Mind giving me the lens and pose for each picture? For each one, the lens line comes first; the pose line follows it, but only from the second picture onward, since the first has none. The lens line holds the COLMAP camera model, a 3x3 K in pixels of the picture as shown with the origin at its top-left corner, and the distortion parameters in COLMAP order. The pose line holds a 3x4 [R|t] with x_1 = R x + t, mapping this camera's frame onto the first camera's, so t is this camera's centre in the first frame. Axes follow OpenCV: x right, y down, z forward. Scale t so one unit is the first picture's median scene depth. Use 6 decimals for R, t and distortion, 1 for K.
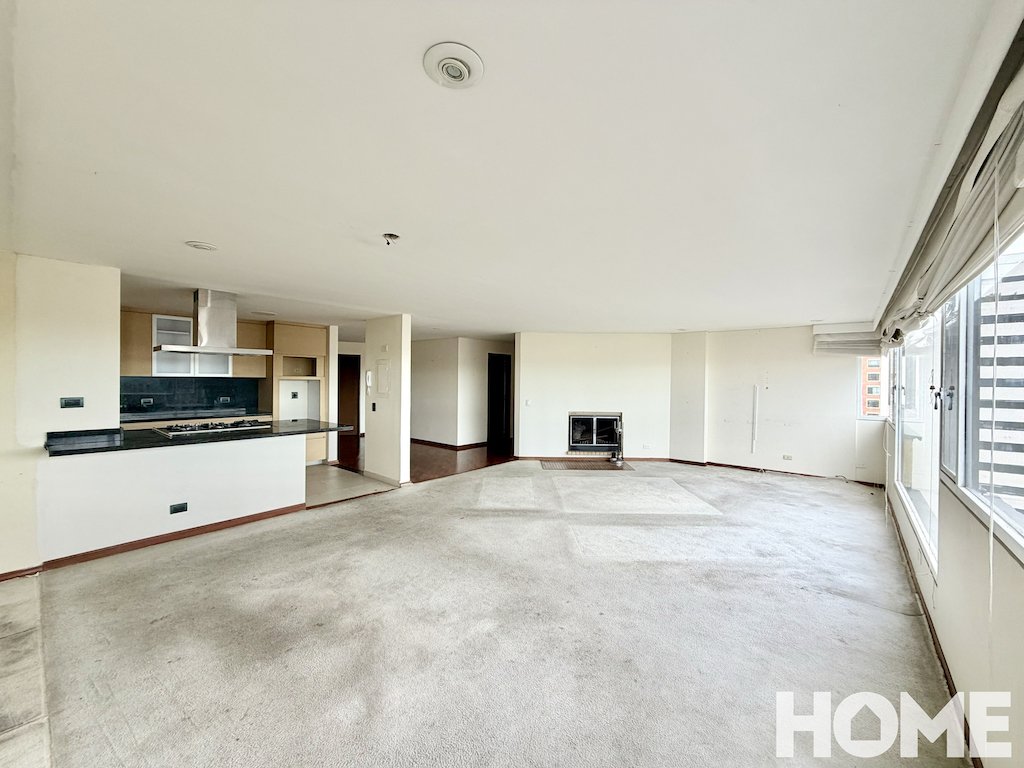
lens RADIAL K [[405.8, 0, 509.9], [0, 405.8, 382.9], [0, 0, 1]] dist [-0.000063, -0.000146]
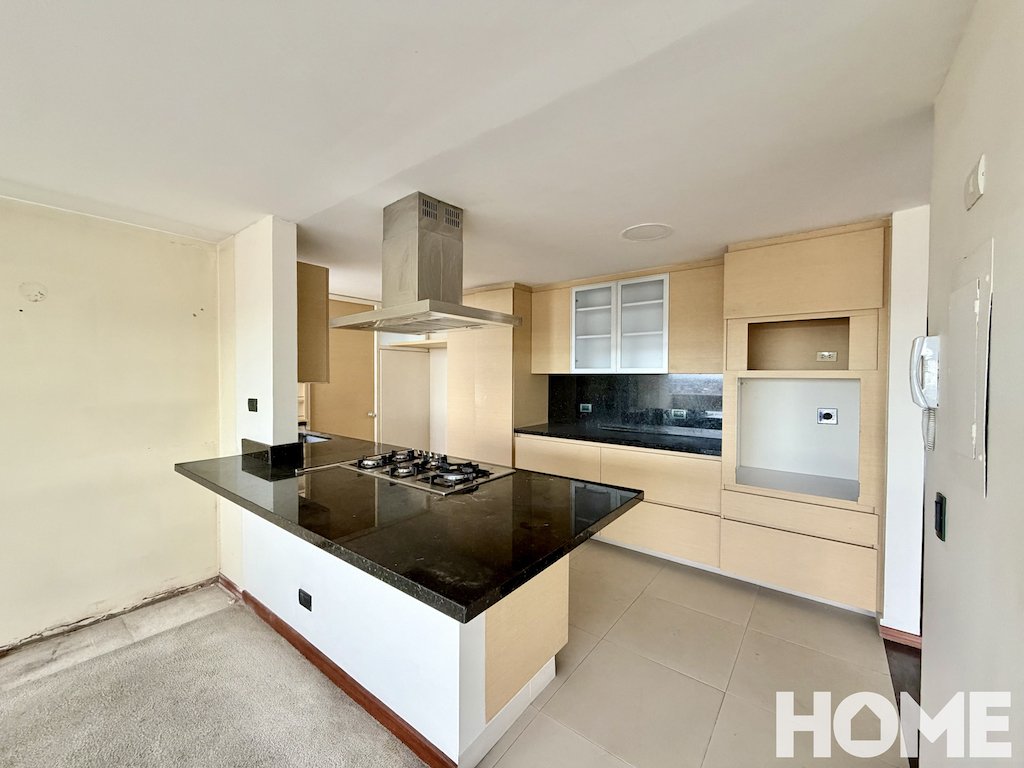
lens RADIAL K [[407.0, 0, 509.0], [0, 407.0, 382.1], [0, 0, 1]] dist [0.001086, 0.000084]
pose [[0.030084, 0.007045, -0.999523, -0.172810], [-0.011988, 0.999906, 0.006687, -0.004601], [0.999475, 0.011781, 0.030165, 0.935911]]
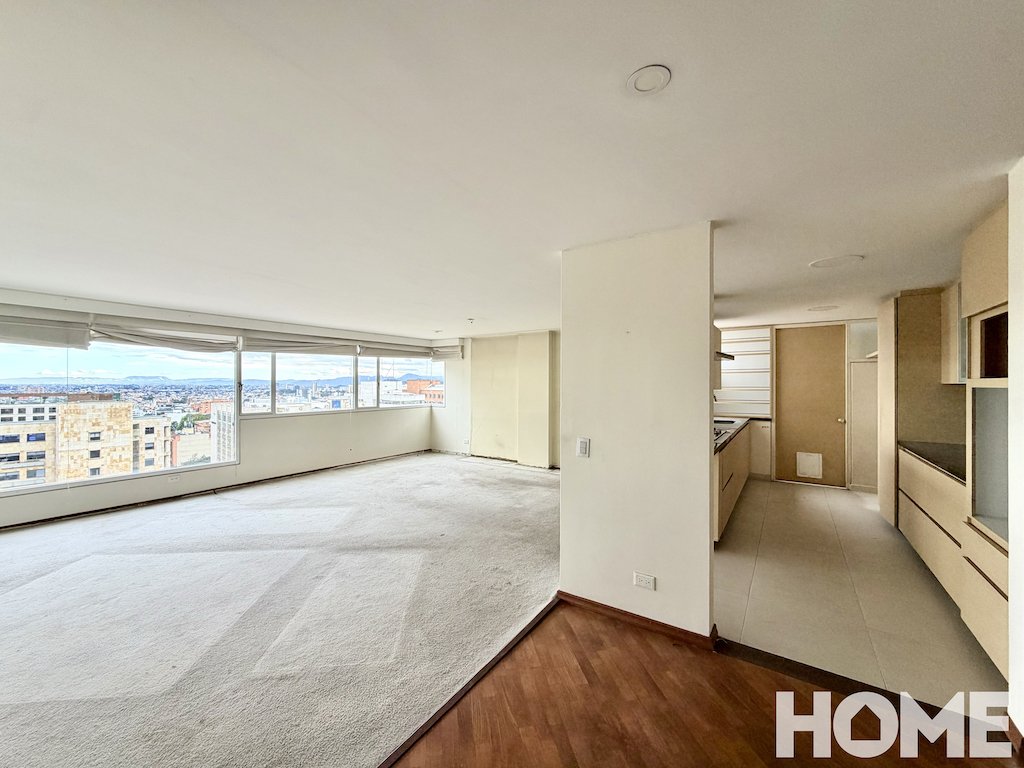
lens RADIAL K [[407.0, 0, 509.0], [0, 407.0, 382.1], [0, 0, 1]] dist [0.001086, 0.000084]
pose [[-0.995926, -0.015358, -0.088861, -0.156879], [-0.015731, 0.999870, 0.003501, -0.010531], [0.088795, 0.004884, -0.996038, 1.675062]]
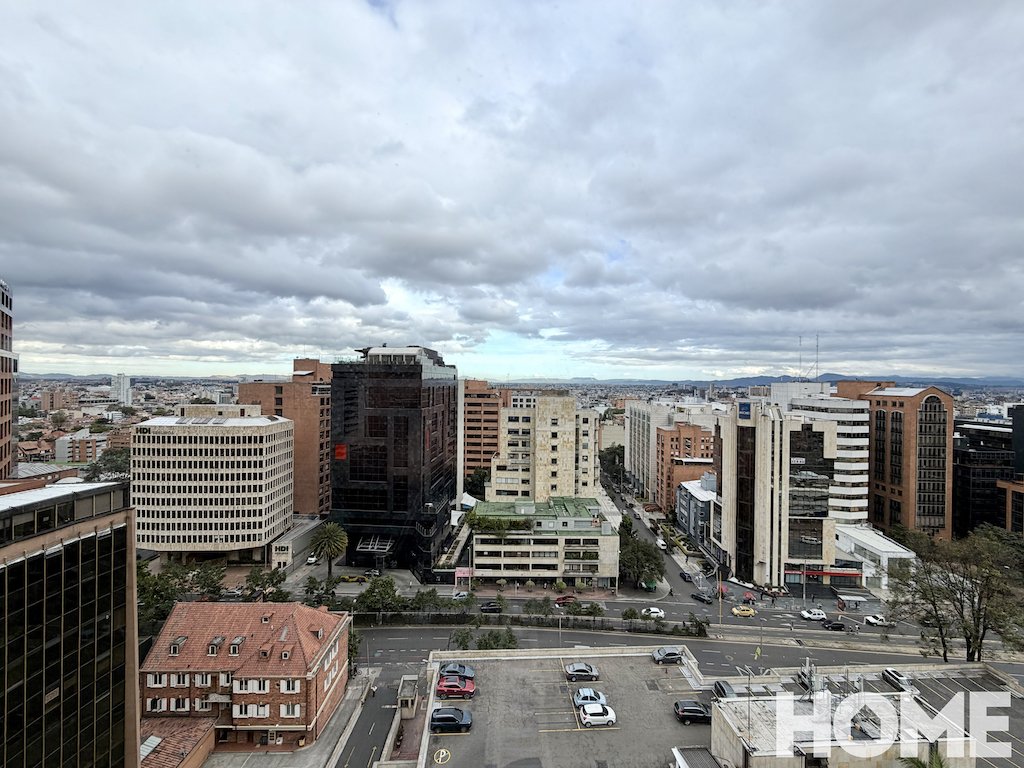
lens RADIAL K [[405.8, 0, 509.9], [0, 405.8, 382.9], [0, 0, 1]] dist [-0.000063, -0.000146]
pose [[-0.684128, -0.022906, 0.729002, 0.627291], [-0.014373, 0.999736, 0.017925, 0.013449], [-0.729220, 0.001785, -0.684277, 0.671689]]
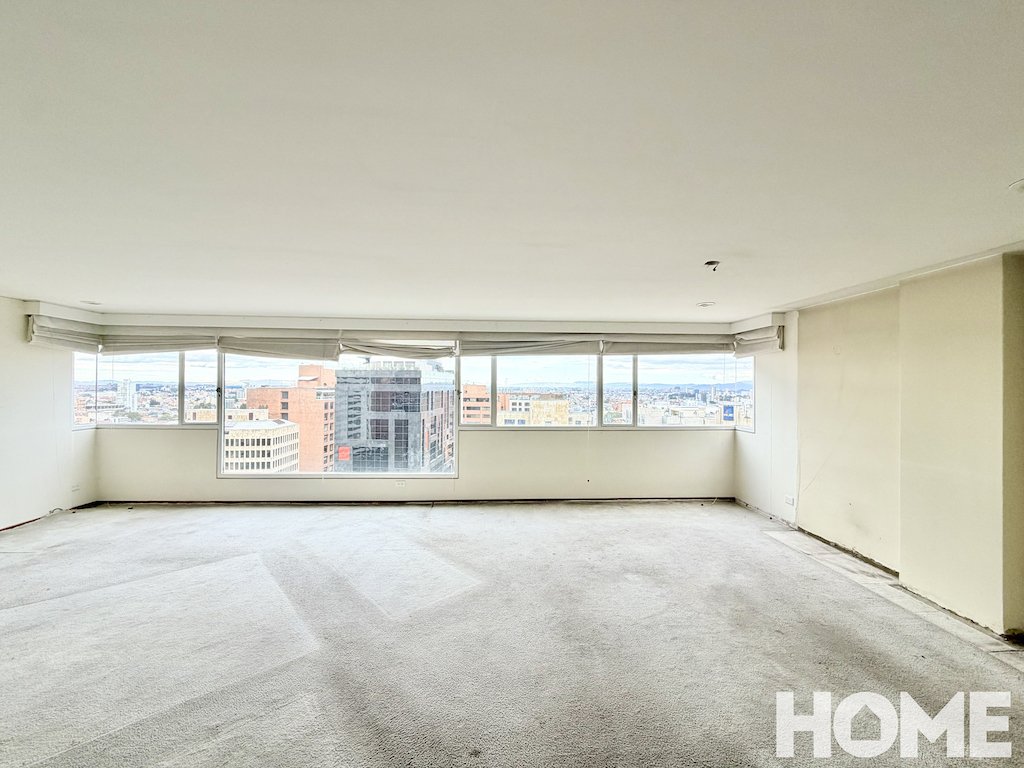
lens RADIAL K [[405.8, 0, 509.9], [0, 405.8, 382.9], [0, 0, 1]] dist [-0.000063, -0.000146]
pose [[-0.680235, -0.012794, 0.732883, -0.368162], [-0.010348, 0.999916, 0.007851, -0.022380], [-0.732921, -0.002244, -0.680310, 1.086742]]
